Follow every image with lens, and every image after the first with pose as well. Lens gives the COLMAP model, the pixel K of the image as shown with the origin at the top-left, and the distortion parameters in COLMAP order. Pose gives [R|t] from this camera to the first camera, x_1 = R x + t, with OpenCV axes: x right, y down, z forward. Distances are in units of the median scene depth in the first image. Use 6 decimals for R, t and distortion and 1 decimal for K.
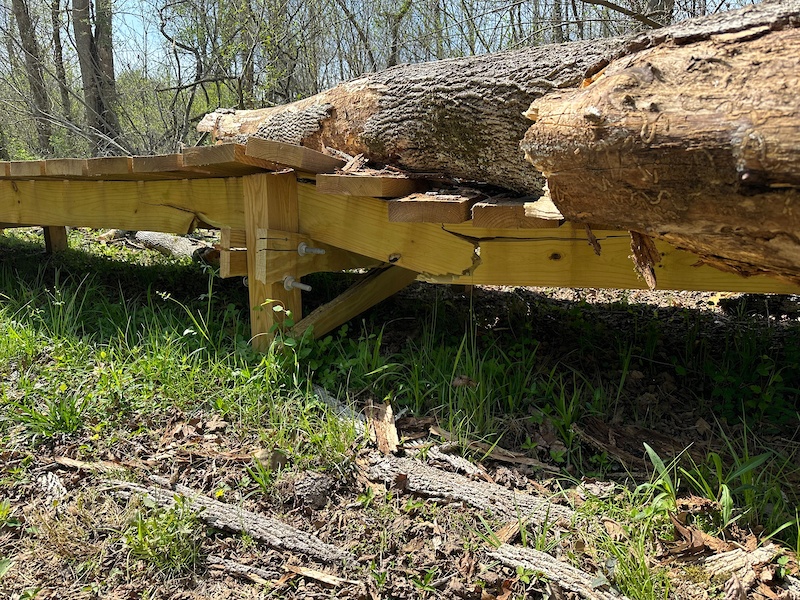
lens RADIAL K [[566.9, 0, 400.0], [0, 566.9, 300.0], [0, 0, 1]] dist [0.137309, -0.180159]
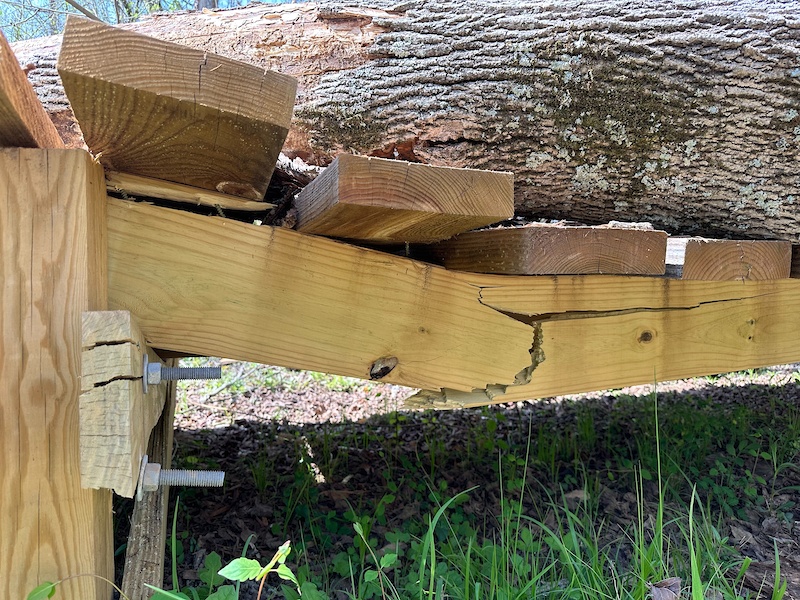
lens RADIAL K [[566.9, 0, 400.0], [0, 566.9, 300.0], [0, 0, 1]] dist [0.137309, -0.180159]
pose [[0.660612, 0.000983, 0.750727, -0.366577], [0.161471, 0.976408, -0.143367, -0.060100], [-0.733157, 0.215931, 0.644868, 0.684454]]
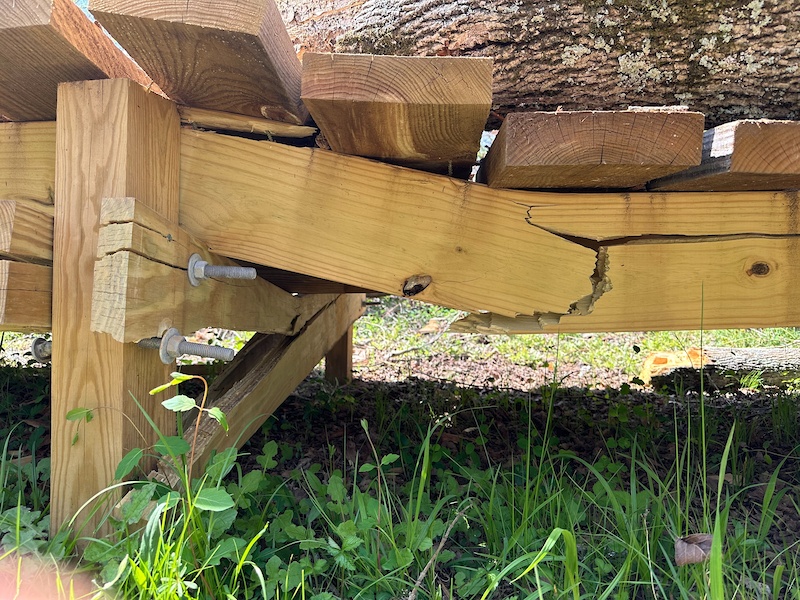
lens RADIAL K [[572.0, 0, 399.9], [0, 572.0, 293.3], [0, 0, 1]] dist [0.067036, -0.080312]
pose [[0.907770, 0.019999, 0.418991, -0.230652], [0.064504, 0.980327, -0.186544, 0.022852], [-0.414479, 0.196365, 0.888621, 0.588581]]
